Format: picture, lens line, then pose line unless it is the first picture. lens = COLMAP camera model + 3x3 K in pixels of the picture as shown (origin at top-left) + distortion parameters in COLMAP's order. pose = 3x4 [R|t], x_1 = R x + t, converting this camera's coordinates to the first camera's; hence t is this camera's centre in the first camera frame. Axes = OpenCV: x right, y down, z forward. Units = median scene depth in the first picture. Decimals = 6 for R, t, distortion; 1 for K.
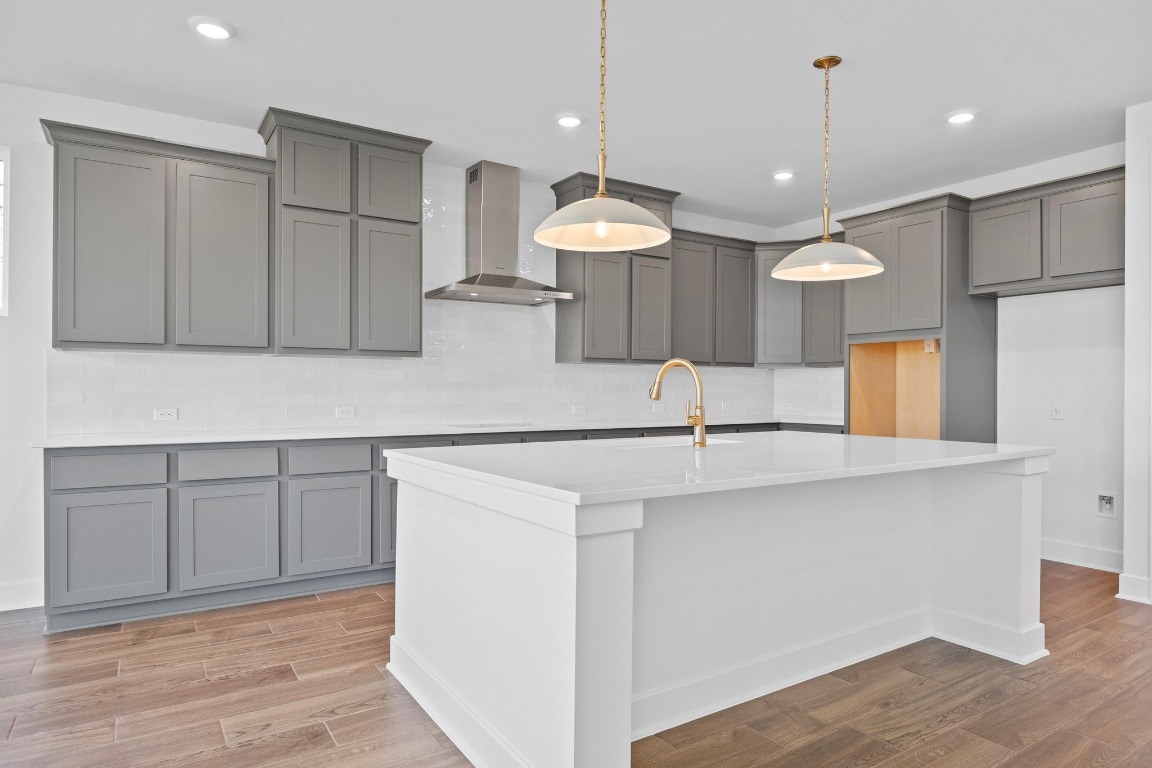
lens RADIAL K [[691.1, 0, 576.0], [0, 691.1, 384.0], [0, 0, 1]] dist [-0.001694, -0.000432]
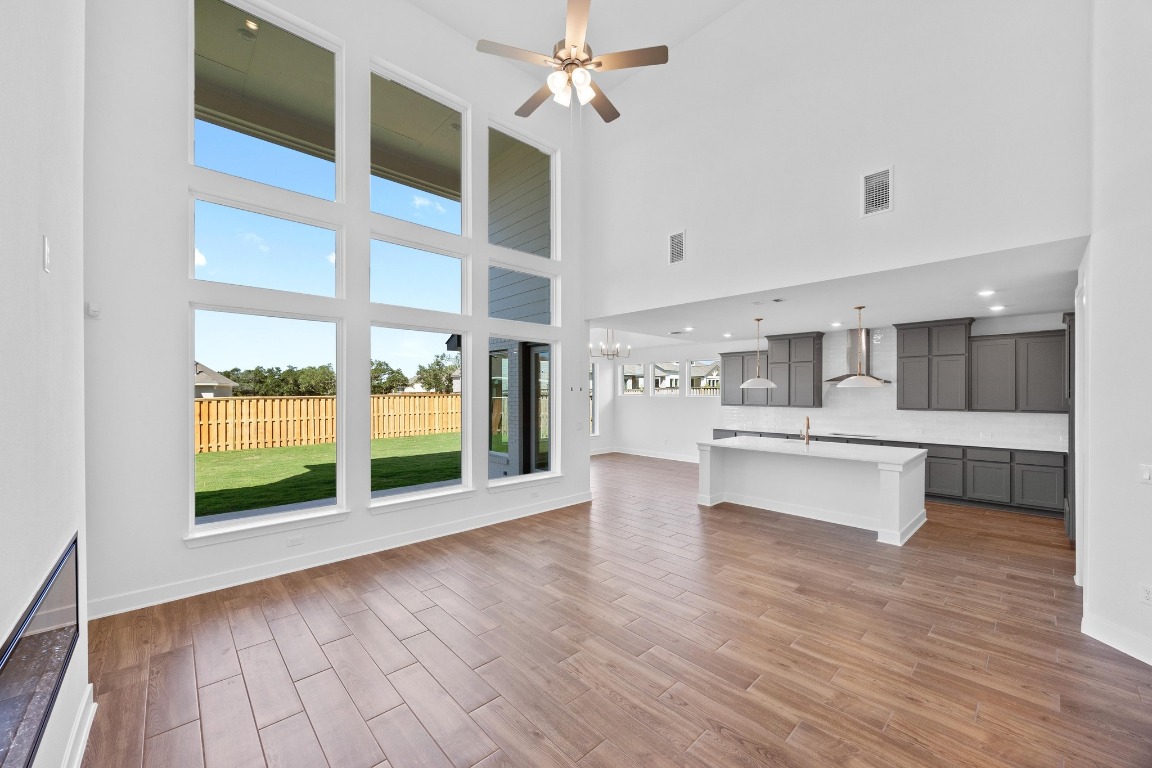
lens RADIAL K [[436.8, 0, 590.3], [0, 436.8, 388.7], [0, 0, 1]] dist [0.008627, 0.000003]
pose [[0.180776, -0.013986, -0.983425, 1.391290], [0.005382, 0.999898, -0.013231, -0.099940], [0.983509, -0.002901, 0.180833, -0.237768]]
